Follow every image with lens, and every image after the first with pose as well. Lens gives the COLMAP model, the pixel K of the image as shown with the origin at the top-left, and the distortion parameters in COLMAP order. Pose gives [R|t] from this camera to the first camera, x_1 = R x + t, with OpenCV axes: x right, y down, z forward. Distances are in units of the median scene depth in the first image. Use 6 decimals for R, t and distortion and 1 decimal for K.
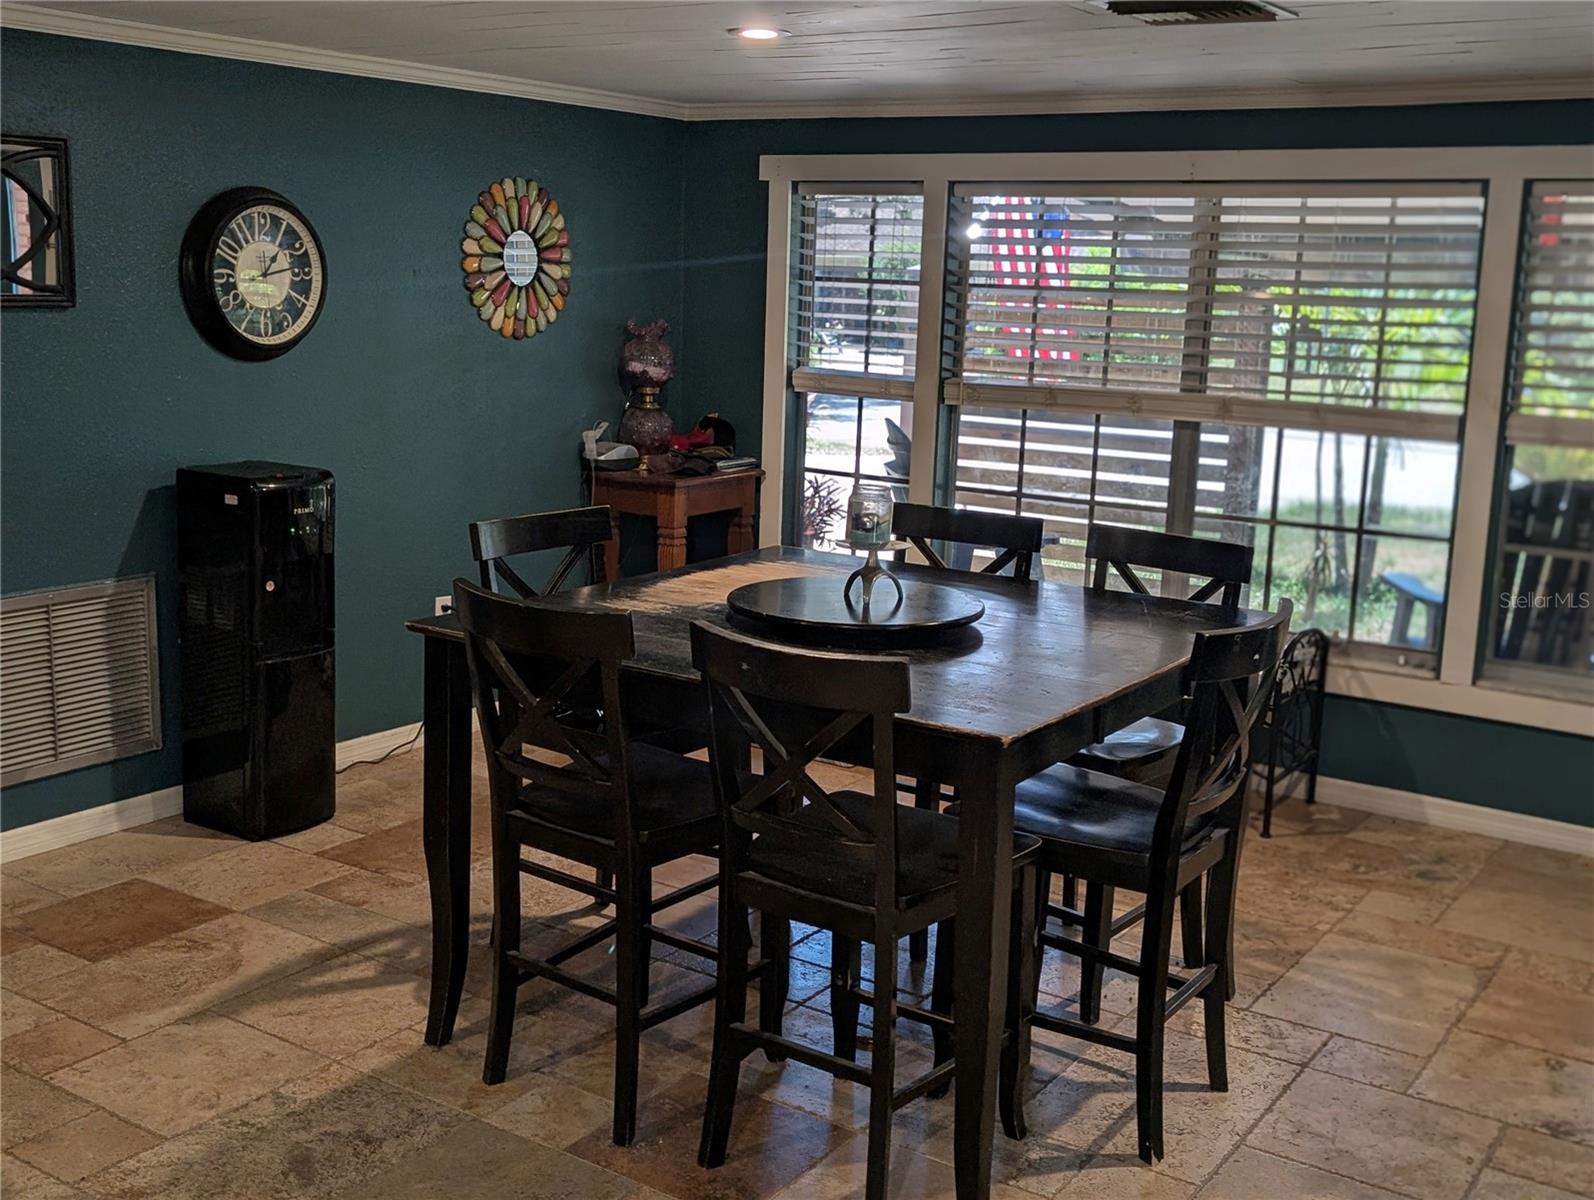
lens RADIAL K [[1742.5, 0, 773.8], [0, 1742.5, 610.6], [0, 0, 1]] dist [0.018674, 0.003423]
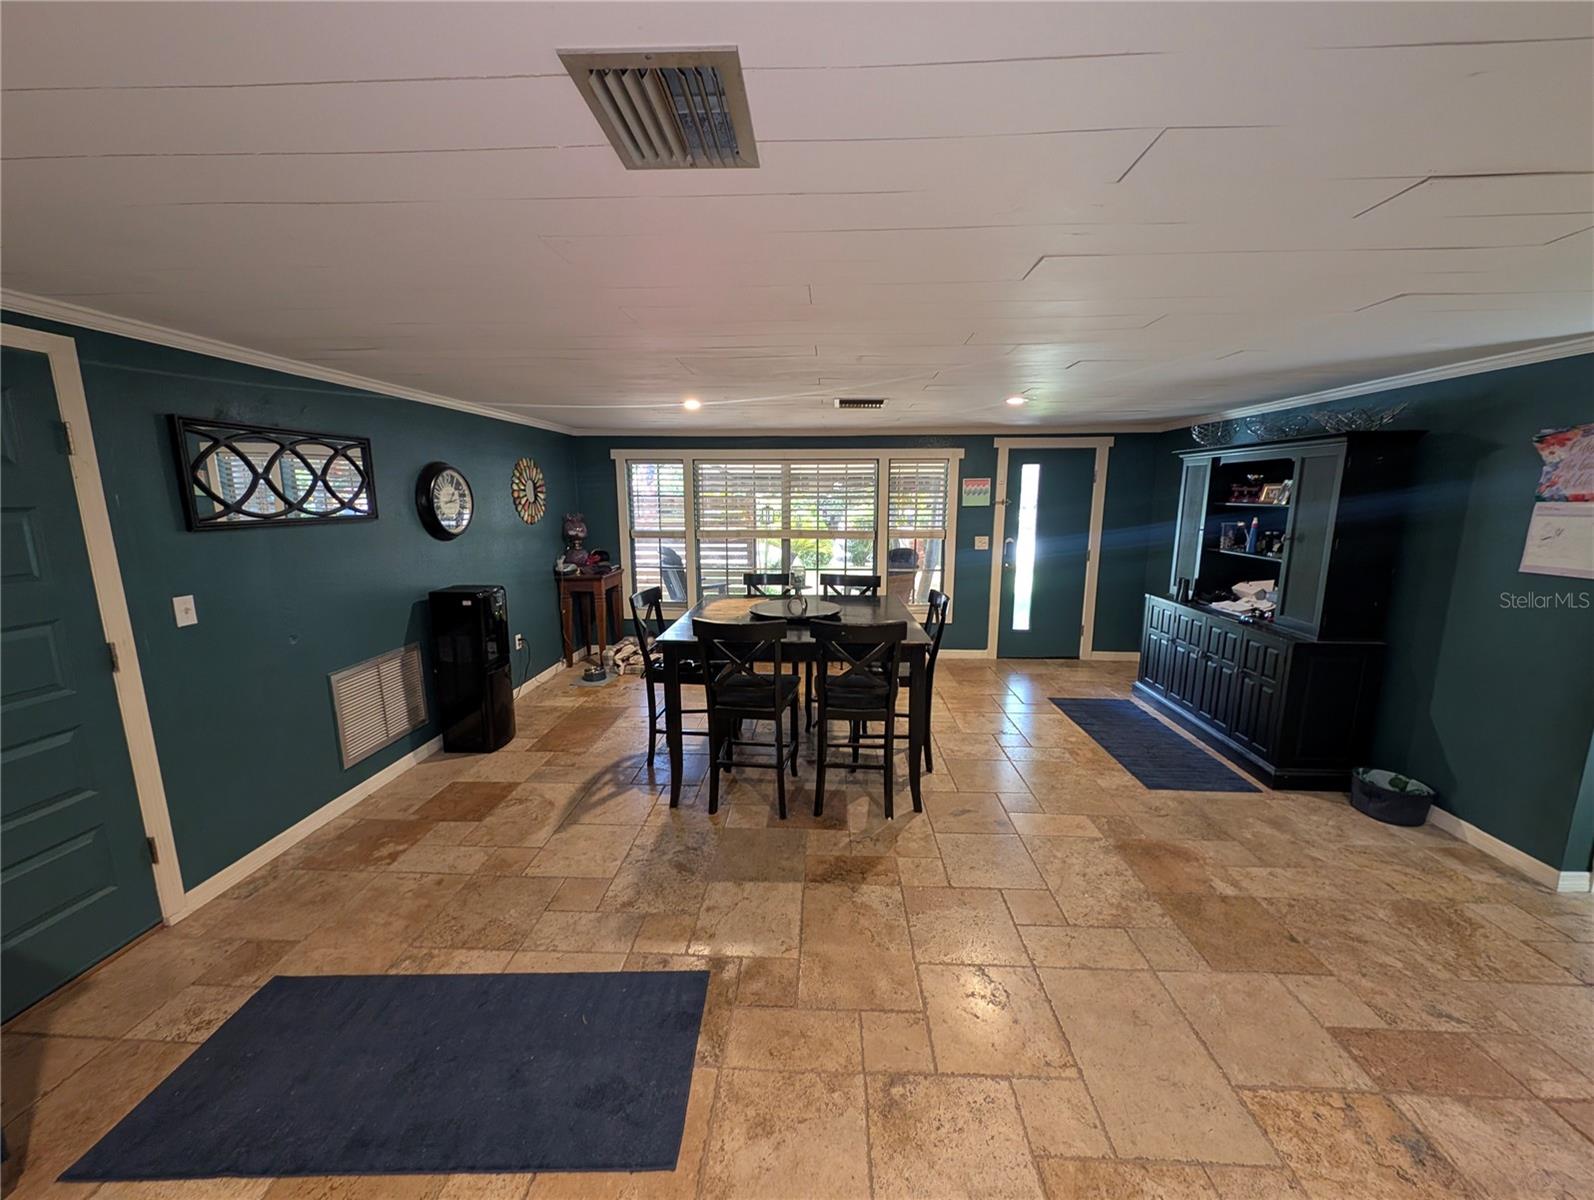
lens RADIAL K [[599.4, 0, 798.2], [0, 599.4, 598.4], [0, 0, 1]] dist [0.012282, -0.005863]
pose [[0.847546, -0.122315, 0.516435, -0.330781], [0.128824, 0.991392, 0.023386, -0.031265], [-0.514849, 0.046708, 0.856007, 0.122489]]
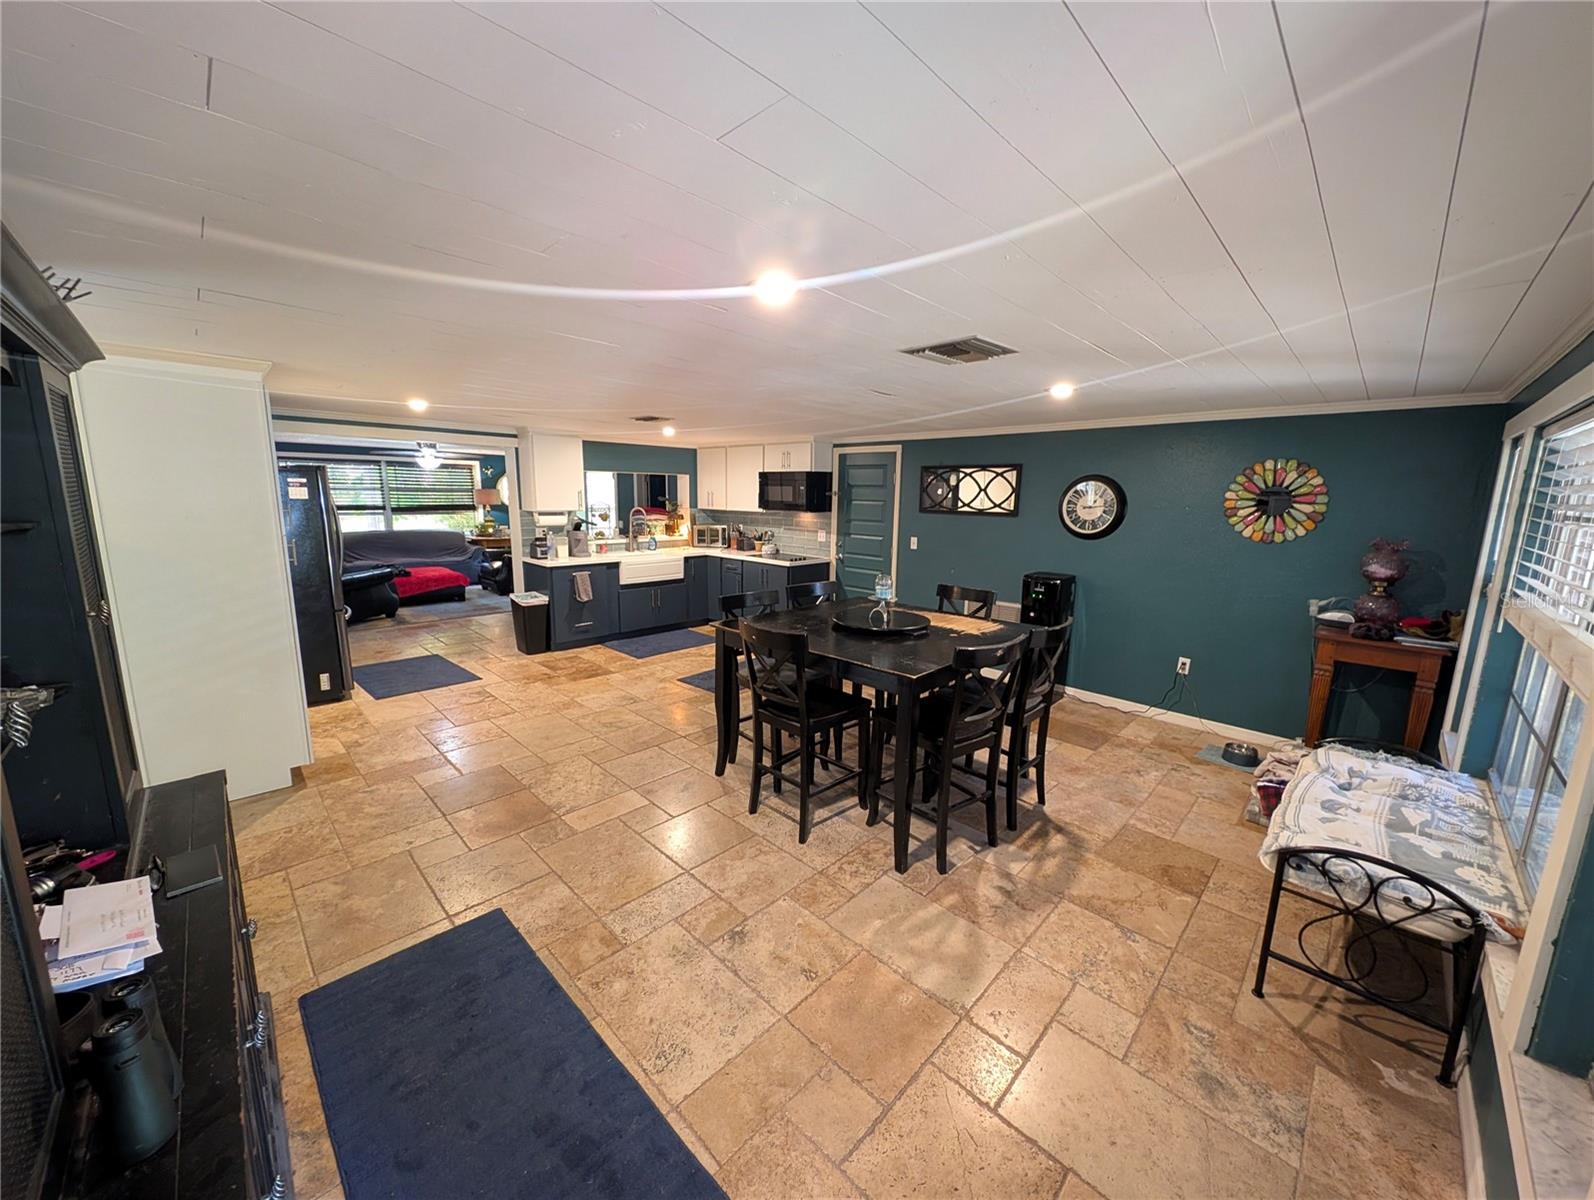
lens RADIAL K [[599.4, 0, 798.2], [0, 599.4, 598.4], [0, 0, 1]] dist [0.012282, -0.005863]
pose [[-0.180755, 0.138619, -0.973711, 0.706266], [-0.211329, 0.961420, 0.176100, -0.126673], [0.960556, 0.237605, -0.144487, 0.741373]]
